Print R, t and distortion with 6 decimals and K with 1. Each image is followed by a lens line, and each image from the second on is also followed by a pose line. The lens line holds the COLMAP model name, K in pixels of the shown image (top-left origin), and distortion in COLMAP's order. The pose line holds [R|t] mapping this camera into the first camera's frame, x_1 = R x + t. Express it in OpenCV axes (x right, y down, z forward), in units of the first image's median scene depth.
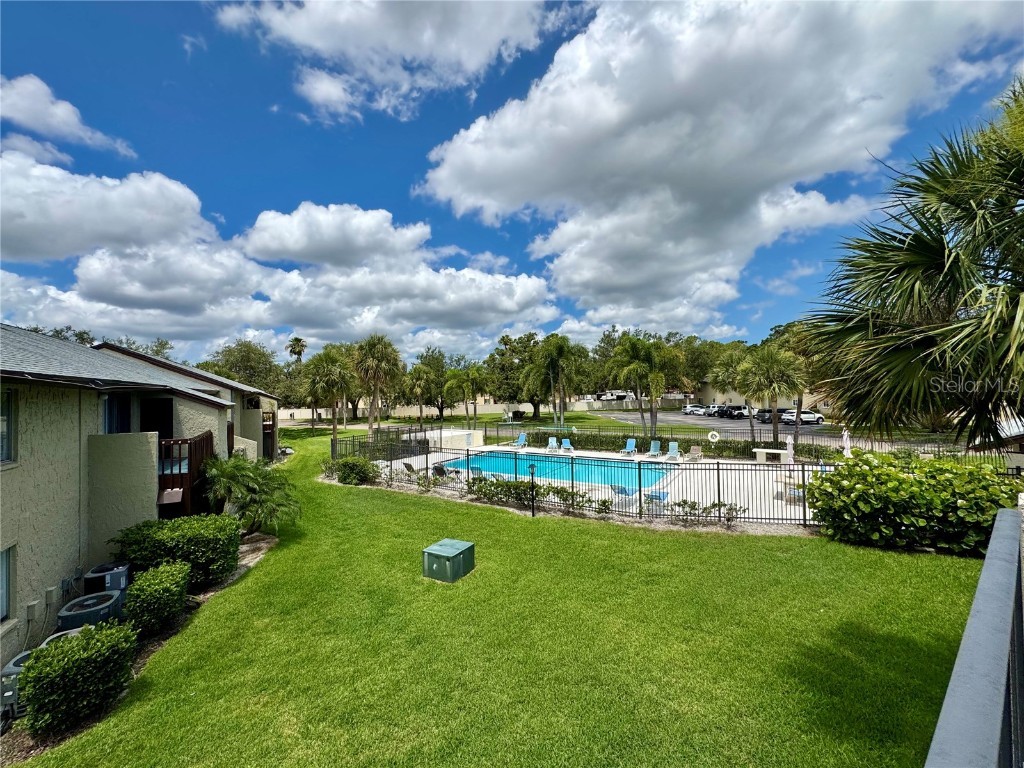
lens RADIAL K [[413.3, 0, 509.6], [0, 413.3, 386.7], [0, 0, 1]] dist [0.001246, 0.000364]
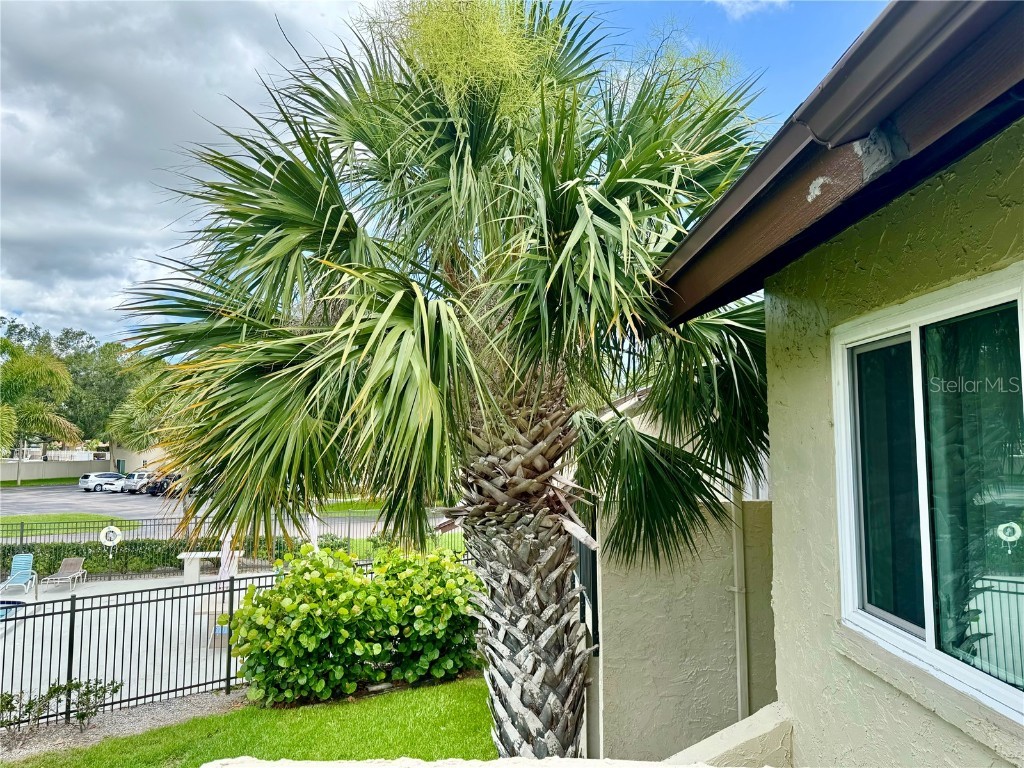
lens RADIAL K [[728.5, 0, 501.2], [0, 728.5, 393.1], [0, 0, 1]] dist [0.055591, -0.059157]
pose [[0.631161, 0.072955, 0.772213, 0.136045], [-0.025054, 0.996965, -0.073711, -0.002417], [-0.775247, 0.027177, 0.631074, 0.062351]]
